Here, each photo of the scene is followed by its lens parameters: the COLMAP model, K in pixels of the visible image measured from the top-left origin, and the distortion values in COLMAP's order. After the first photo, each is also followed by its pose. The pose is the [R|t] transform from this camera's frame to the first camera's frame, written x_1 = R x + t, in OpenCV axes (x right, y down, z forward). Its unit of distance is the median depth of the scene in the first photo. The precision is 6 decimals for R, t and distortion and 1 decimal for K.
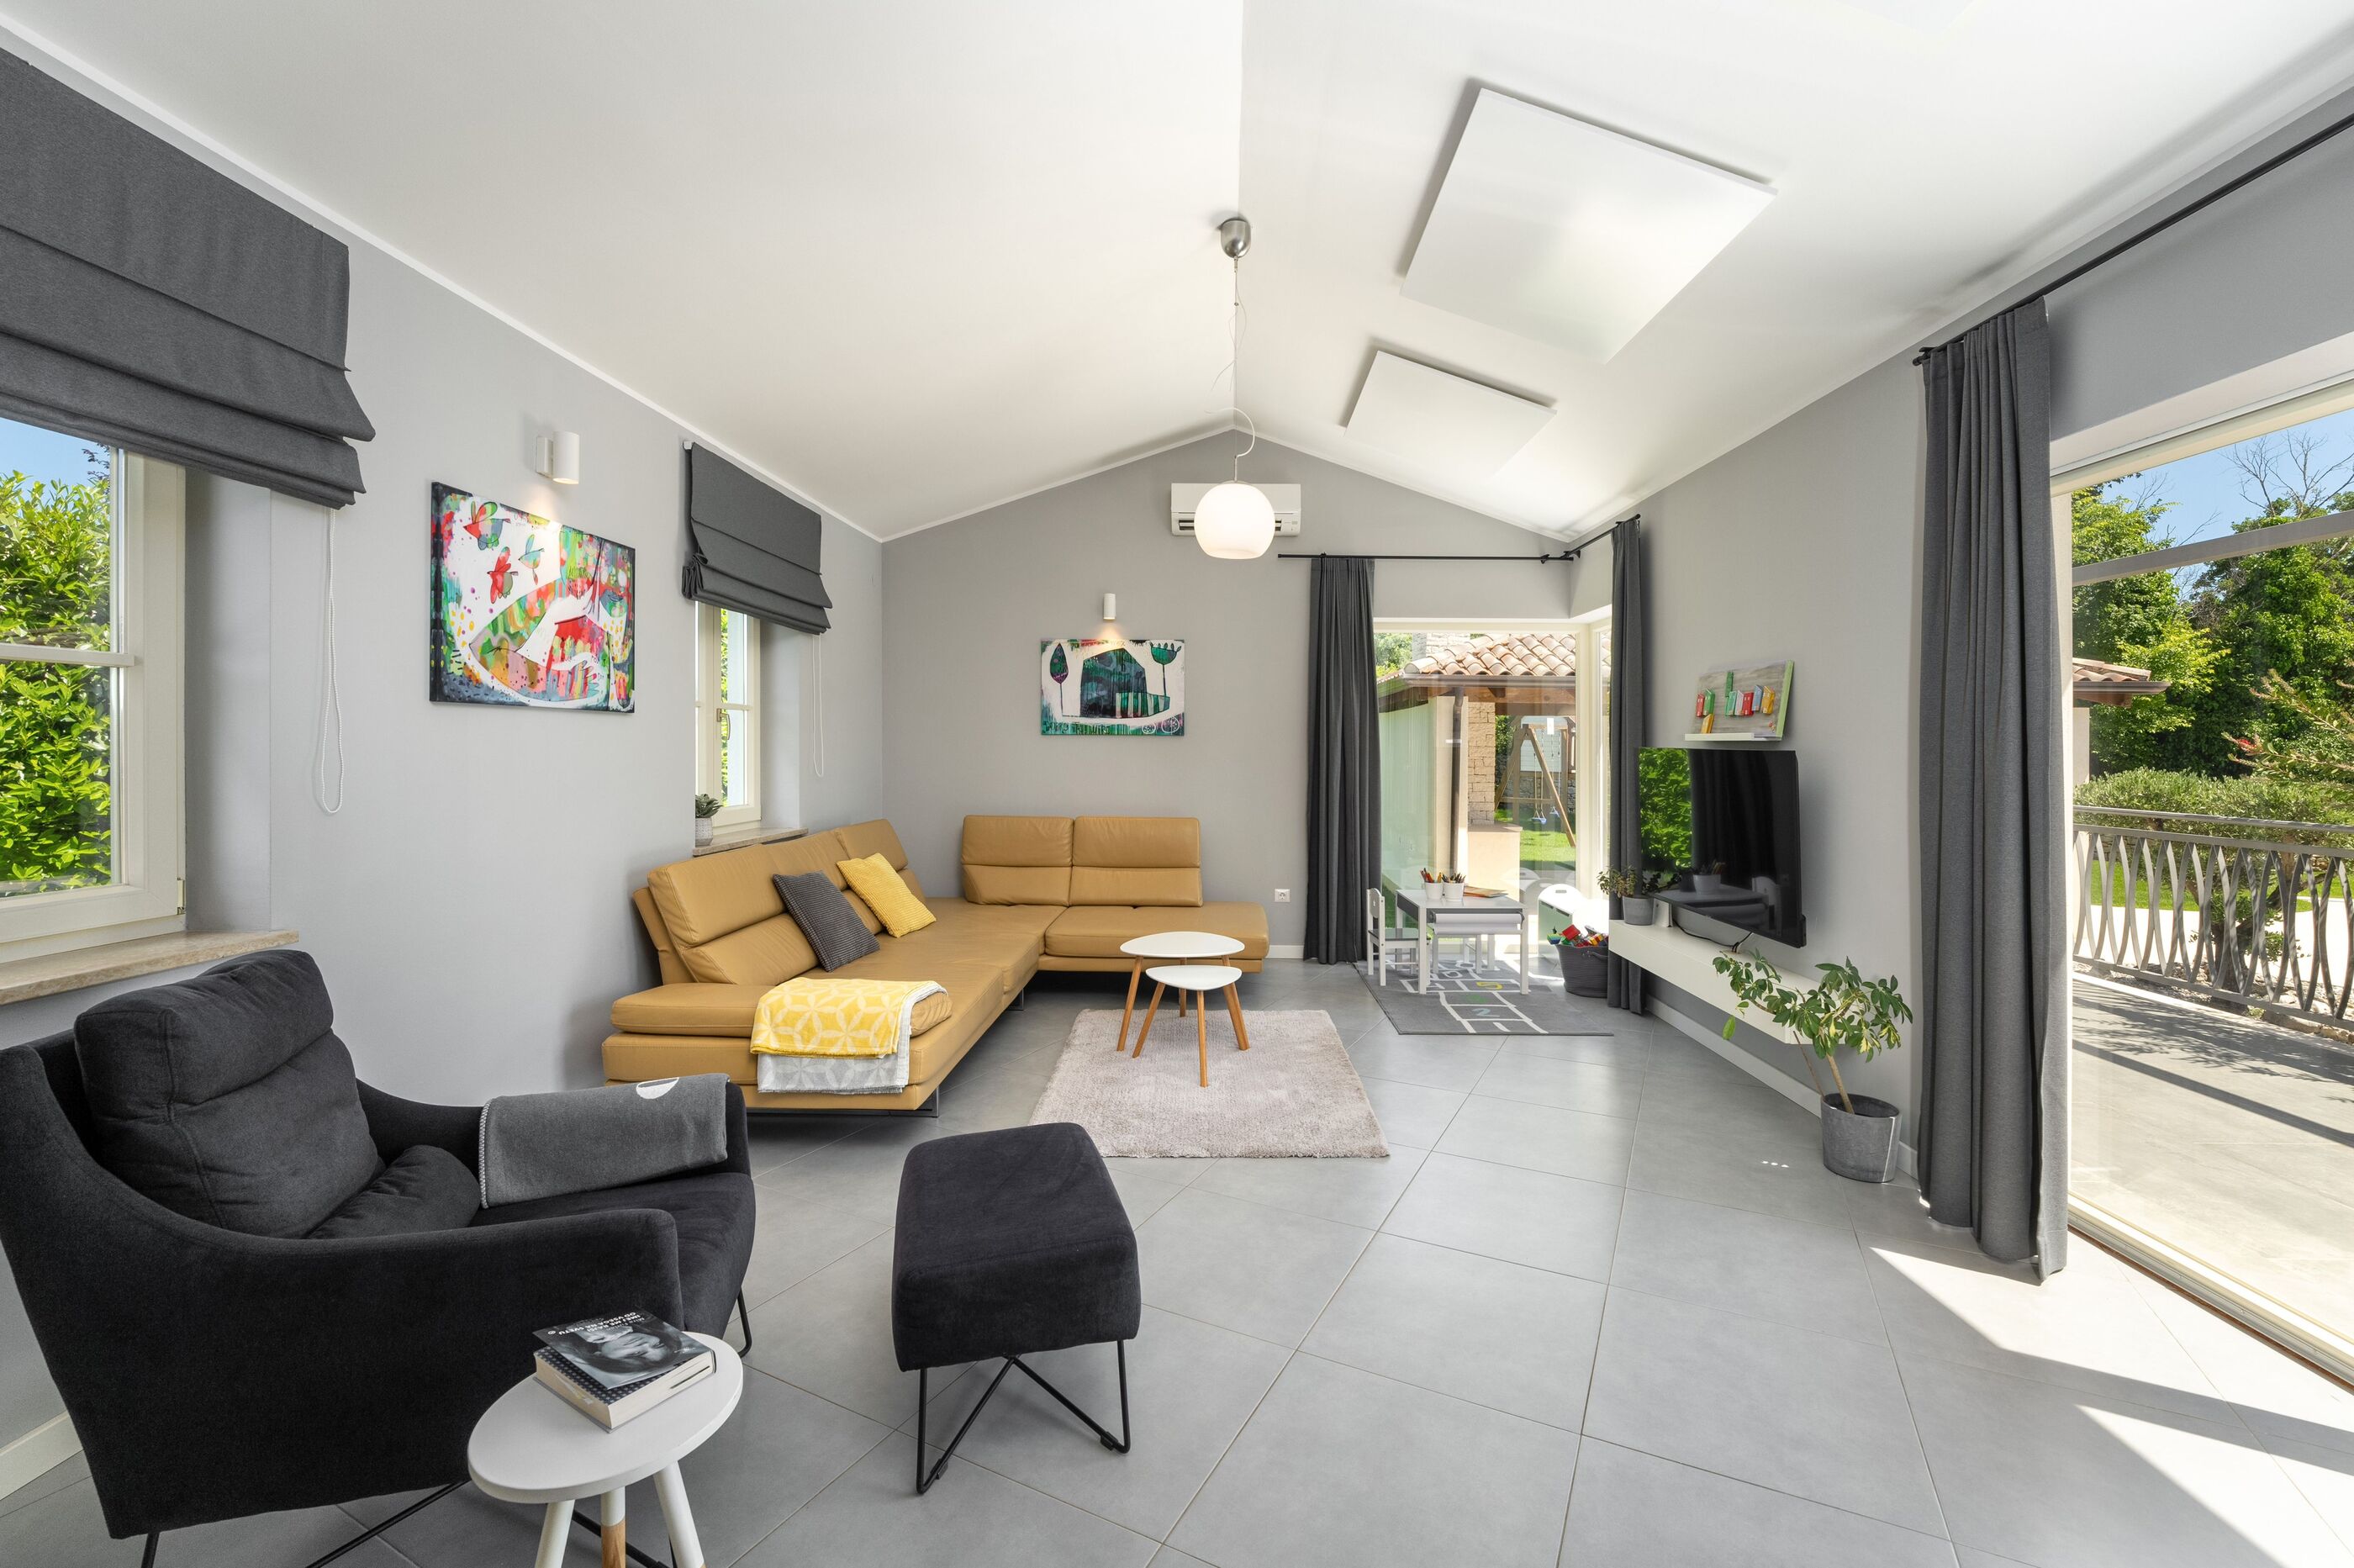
lens RADIAL K [[984.1, 0, 1231.3], [0, 984.1, 726.3], [0, 0, 1]] dist [-0.007280, 0.000085]
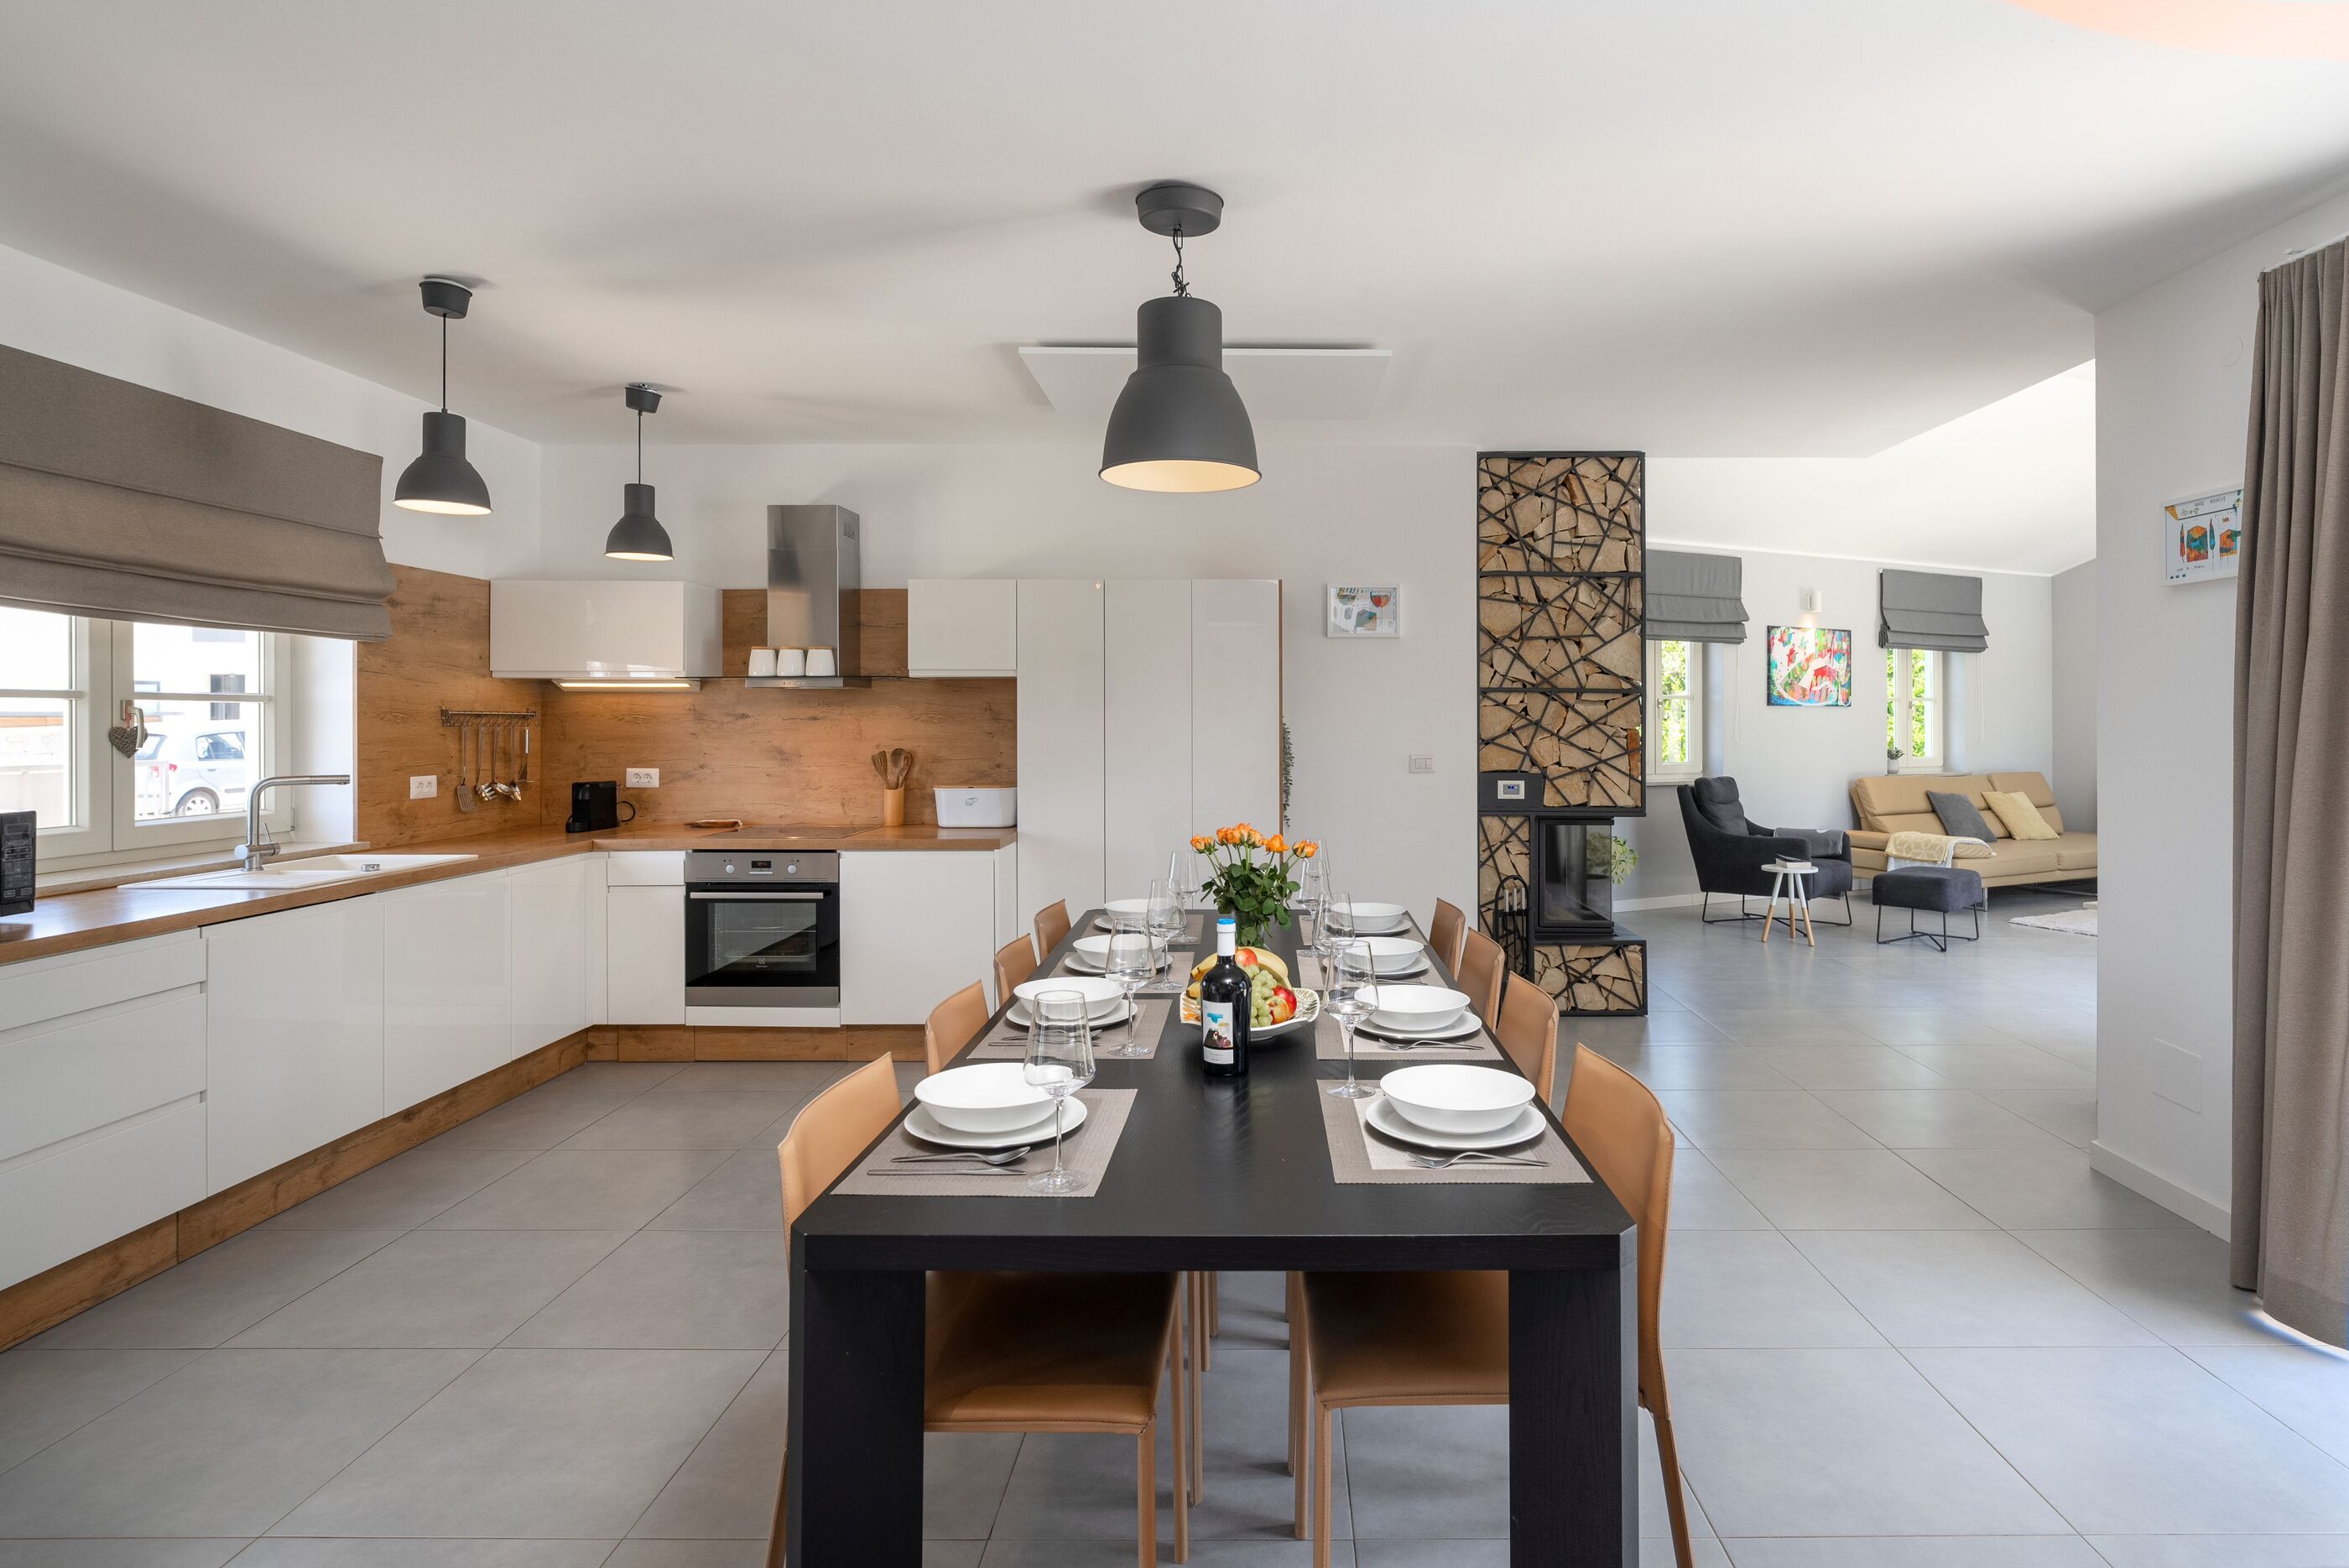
lens RADIAL K [[1197.7, 0, 1181.8], [0, 1197.7, 757.8], [0, 0, 1]] dist [-0.039717, -0.016674]
pose [[0.380593, 0.023477, -0.924445, 0.743470], [0.019720, 0.999244, 0.033496, -0.010495], [0.924532, -0.030978, 0.379842, -0.813342]]
